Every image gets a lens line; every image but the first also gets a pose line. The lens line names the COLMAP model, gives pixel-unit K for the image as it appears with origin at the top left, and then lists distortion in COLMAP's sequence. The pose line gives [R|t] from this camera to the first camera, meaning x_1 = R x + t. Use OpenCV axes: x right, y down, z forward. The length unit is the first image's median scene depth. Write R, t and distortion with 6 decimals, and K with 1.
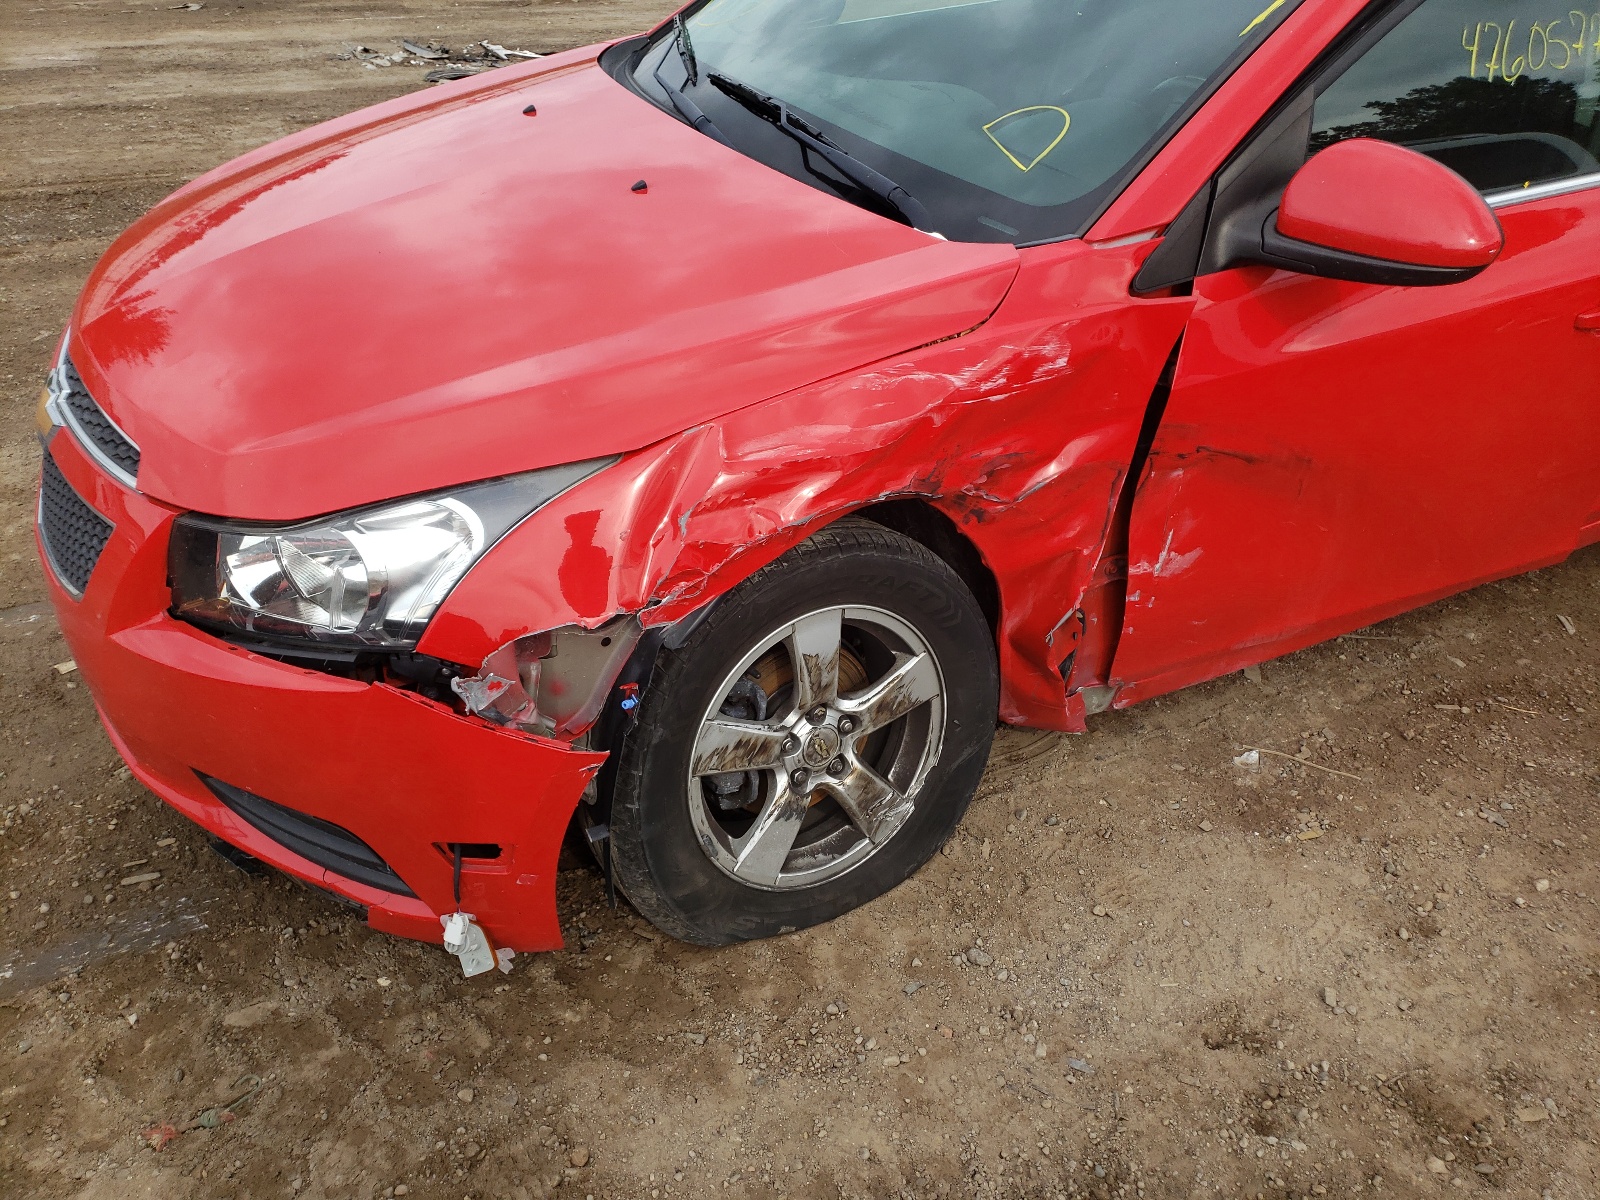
lens RADIAL K [[1232.5, 0, 800.0], [0, 1232.5, 600.0], [0, 0, 1]] dist [0.042096, -0.000837]
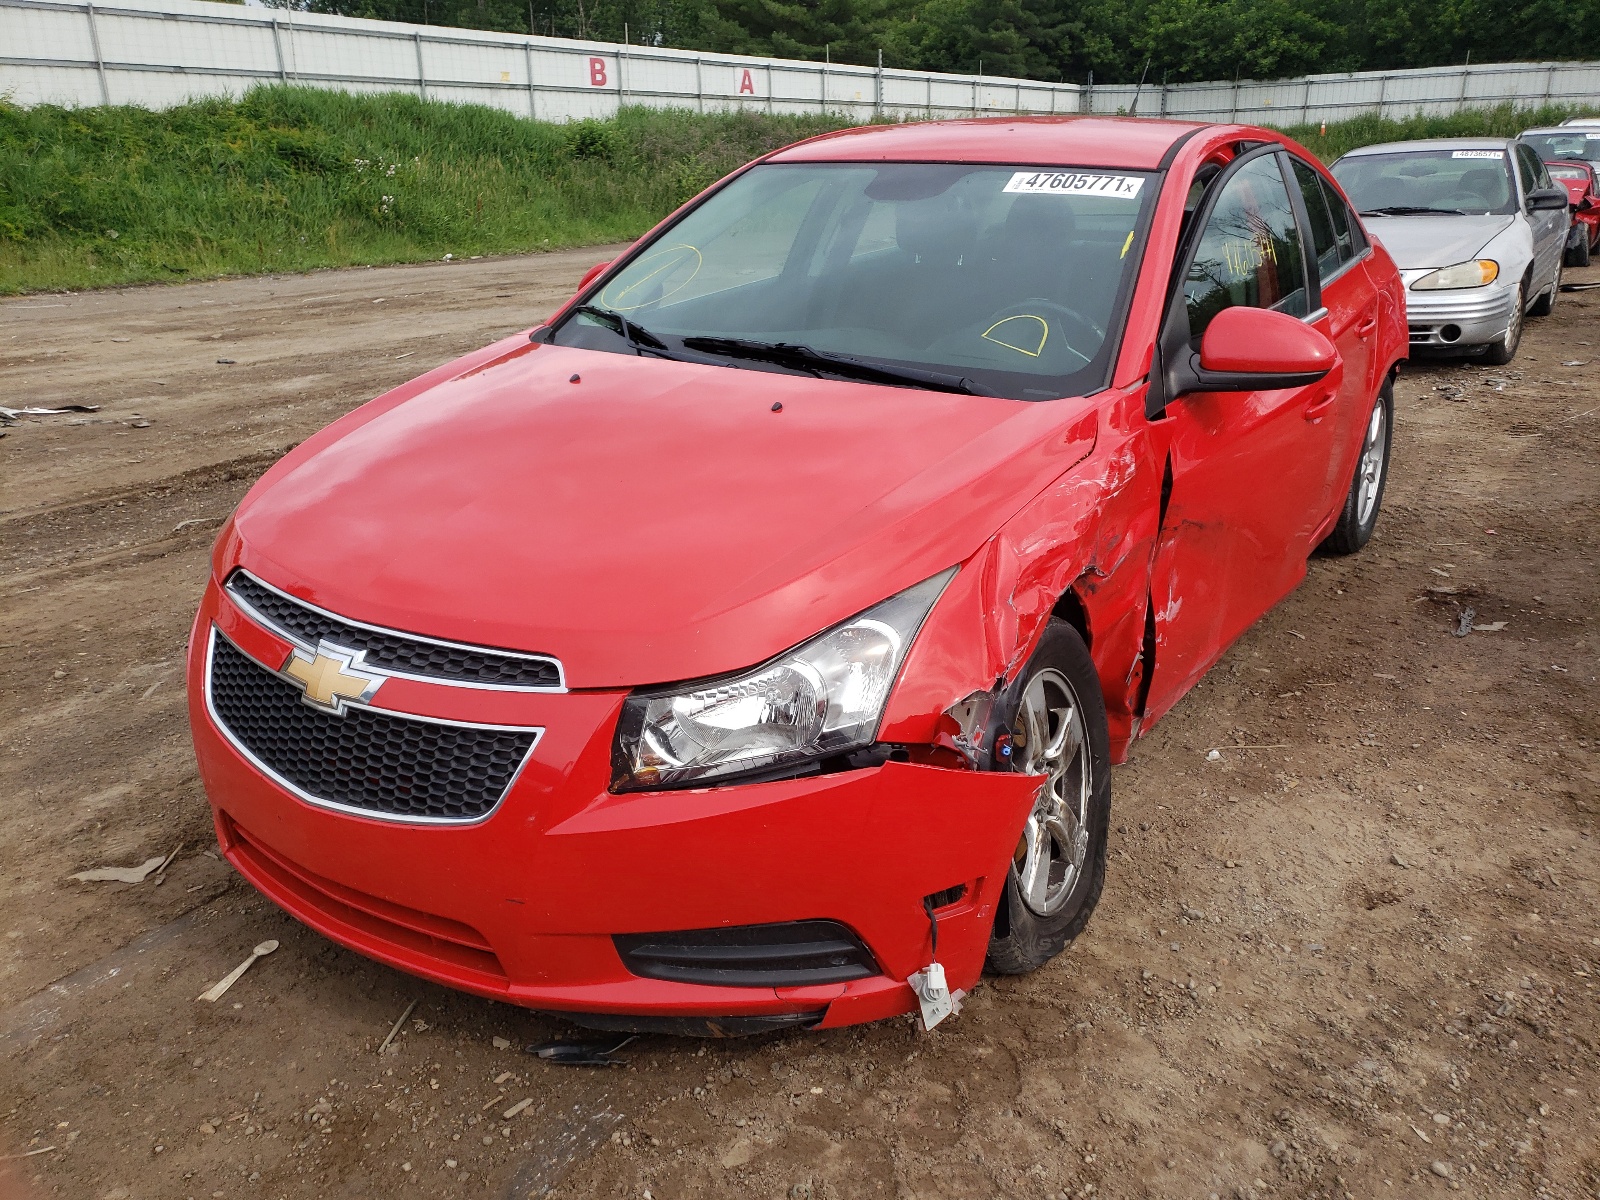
lens RADIAL K [[1232.5, 0, 800.0], [0, 1232.5, 600.0], [0, 0, 1]] dist [0.042096, -0.000837]
pose [[0.877643, -0.192300, 0.439049, -0.744790], [0.288140, 0.943673, -0.162658, 0.072127], [-0.383039, 0.269263, 0.883617, -0.079509]]
